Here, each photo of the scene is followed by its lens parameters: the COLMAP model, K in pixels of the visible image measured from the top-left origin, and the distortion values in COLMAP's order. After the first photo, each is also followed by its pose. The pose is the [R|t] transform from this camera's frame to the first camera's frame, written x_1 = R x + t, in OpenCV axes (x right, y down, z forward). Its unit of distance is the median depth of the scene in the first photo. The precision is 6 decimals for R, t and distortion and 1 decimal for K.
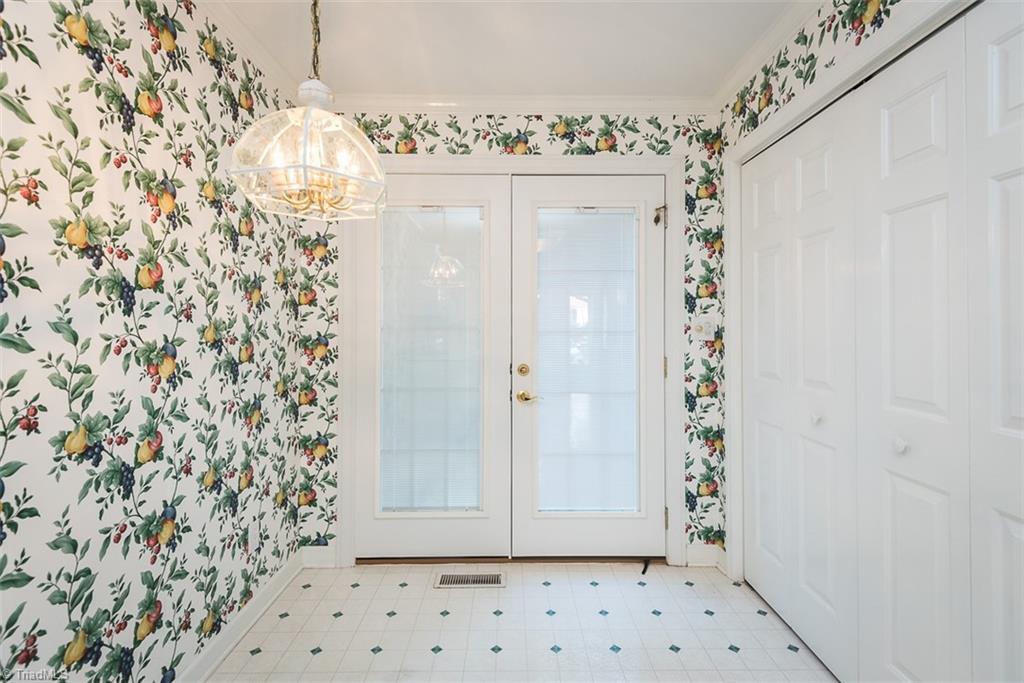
lens RADIAL K [[465.6, 0, 493.8], [0, 465.6, 325.5], [0, 0, 1]] dist [0.021838, -0.011236]
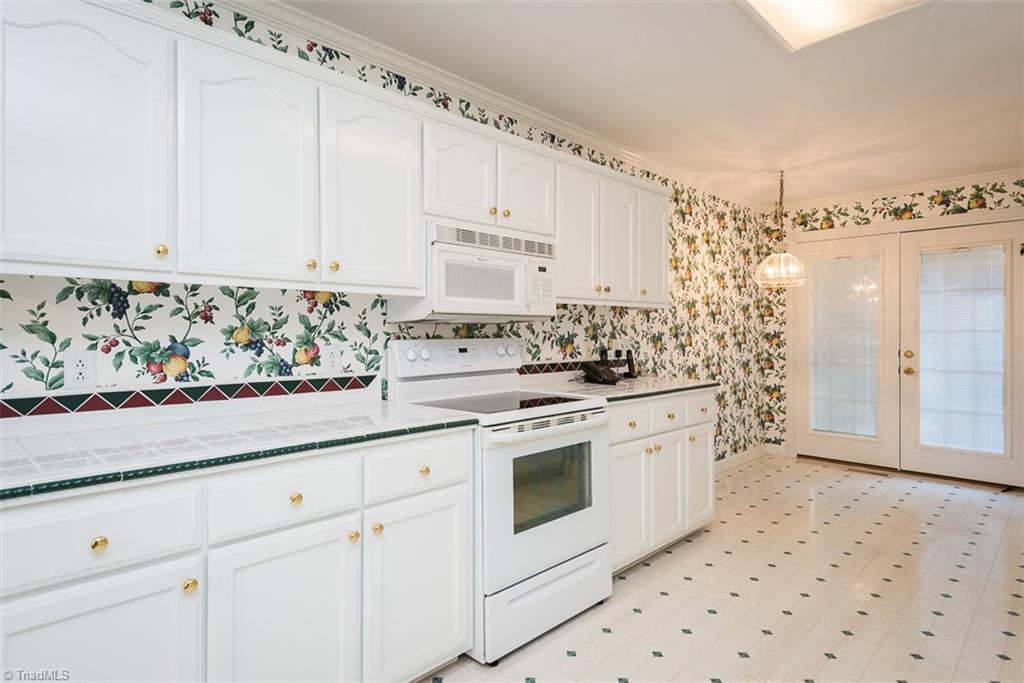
lens RADIAL K [[562.1, 0, 531.8], [0, 562.1, 334.6], [0, 0, 1]] dist [0.026192, -0.007902]
pose [[0.747942, 0.002558, -0.663759, 0.390637], [0.004050, 0.999956, 0.008417, 0.006290], [0.663751, -0.008984, 0.747899, -1.314893]]
